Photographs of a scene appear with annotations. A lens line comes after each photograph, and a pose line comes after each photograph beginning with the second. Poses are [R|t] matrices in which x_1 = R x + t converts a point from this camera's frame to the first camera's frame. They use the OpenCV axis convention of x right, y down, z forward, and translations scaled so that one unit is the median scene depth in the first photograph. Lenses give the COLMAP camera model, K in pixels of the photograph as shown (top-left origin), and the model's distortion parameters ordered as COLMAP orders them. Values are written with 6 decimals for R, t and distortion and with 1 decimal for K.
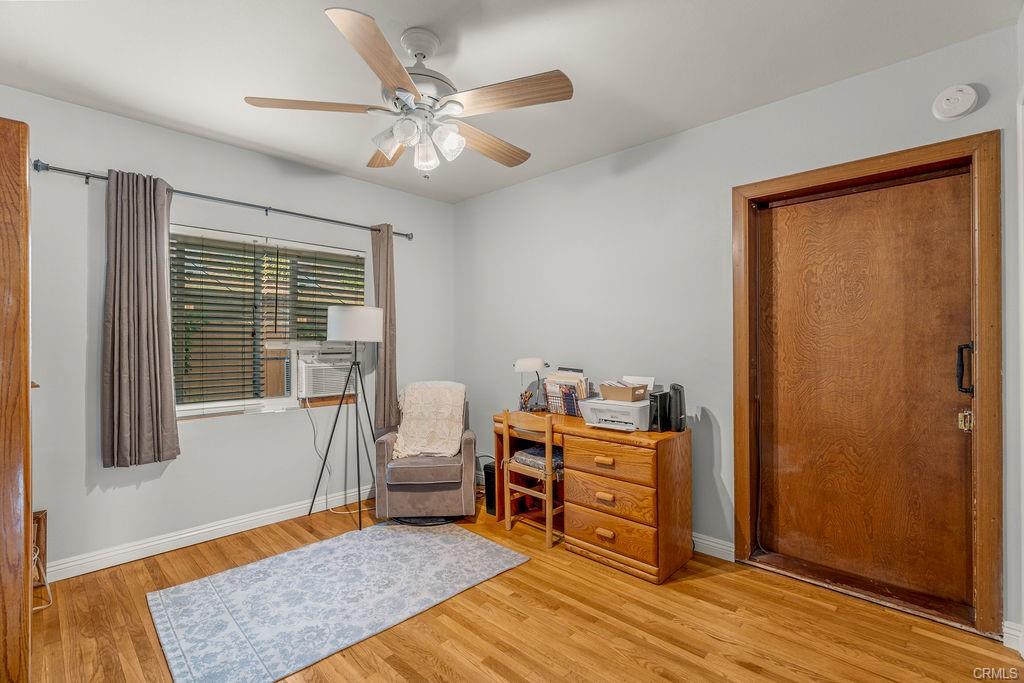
lens RADIAL K [[466.8, 0, 509.5], [0, 466.8, 336.9], [0, 0, 1]] dist [-0.009813, 0.002793]
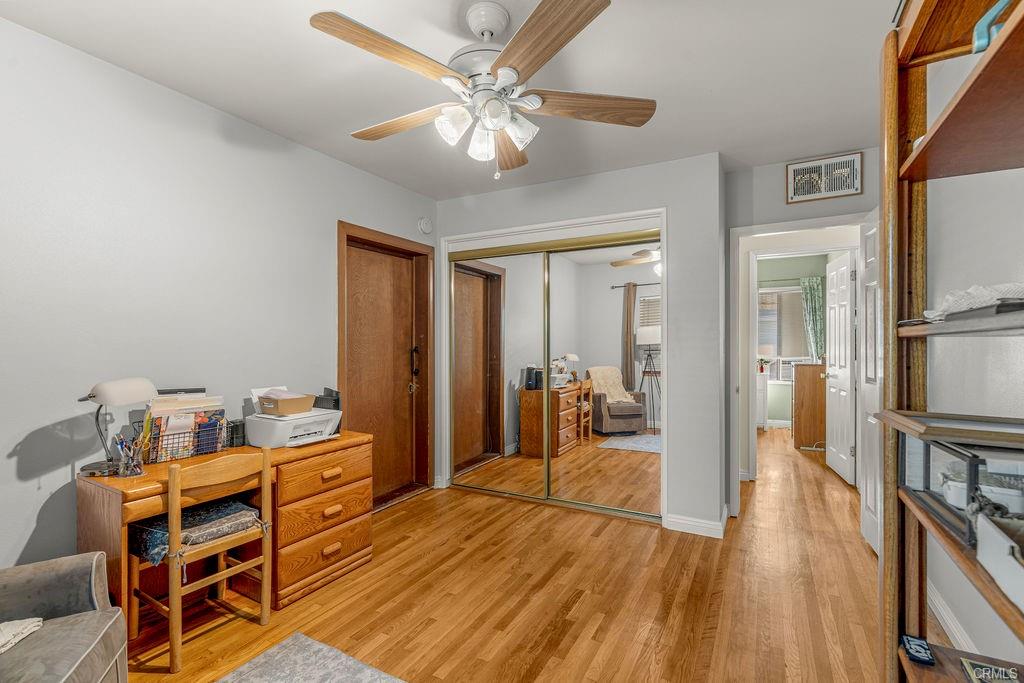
lens RADIAL K [[466.8, 0, 509.6], [0, 466.8, 345.8], [0, 0, 1]] dist [-0.009813, 0.002793]
pose [[-0.255405, 0.003283, 0.966829, -0.860765], [0.000067, 0.999994, -0.003378, 0.009128], [-0.966834, -0.000798, -0.255404, 0.946679]]
